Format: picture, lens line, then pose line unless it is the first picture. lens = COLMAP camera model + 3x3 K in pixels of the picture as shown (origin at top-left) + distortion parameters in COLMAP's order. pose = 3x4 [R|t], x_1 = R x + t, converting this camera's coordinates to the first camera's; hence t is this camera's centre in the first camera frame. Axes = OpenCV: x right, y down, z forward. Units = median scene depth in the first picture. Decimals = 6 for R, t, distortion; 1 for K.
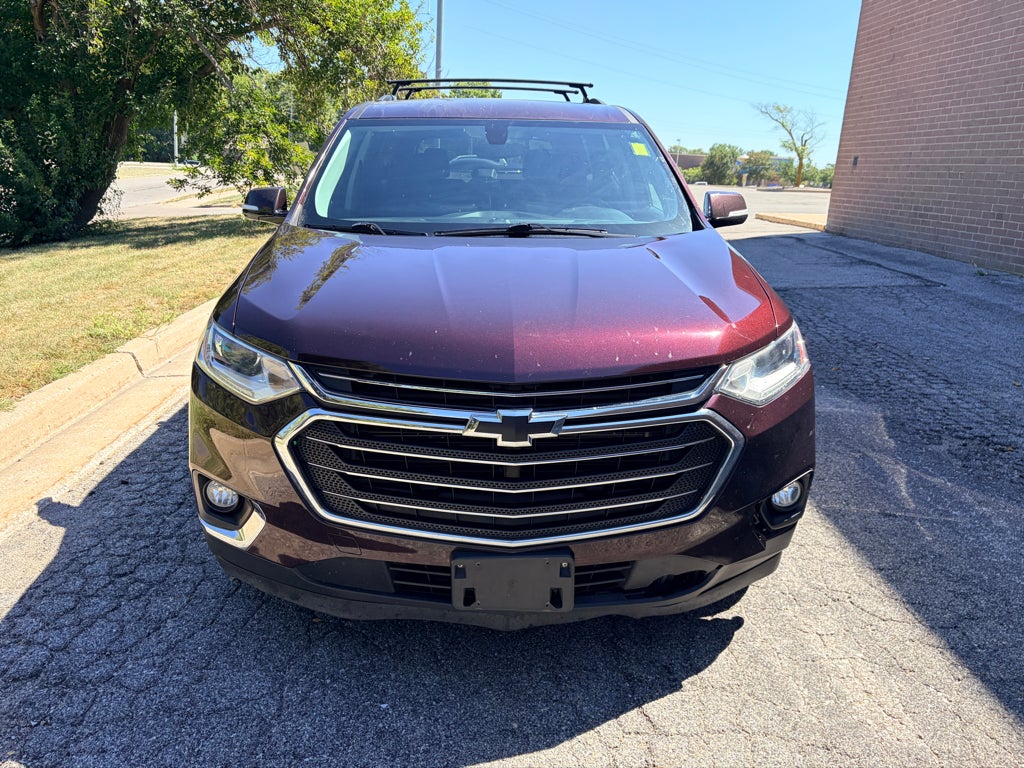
lens RADIAL K [[773.1, 0, 510.8], [0, 773.1, 387.1], [0, 0, 1]] dist [0.015091, -0.029621]
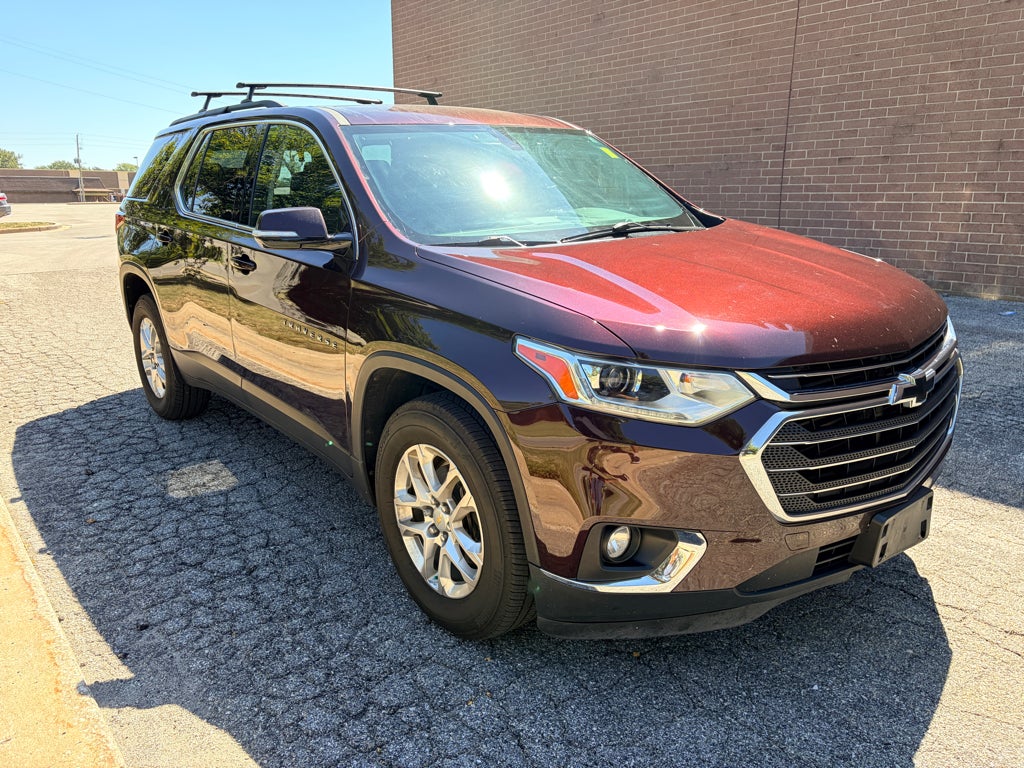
lens RADIAL K [[741.9, 0, 512.6], [0, 741.9, 389.5], [0, 0, 1]] dist [0.000627, -0.008959]
pose [[0.810717, -0.194528, 0.552175, -0.619944], [0.197720, 0.978742, 0.054507, -0.070478], [-0.551040, 0.064986, 0.831945, 0.245269]]
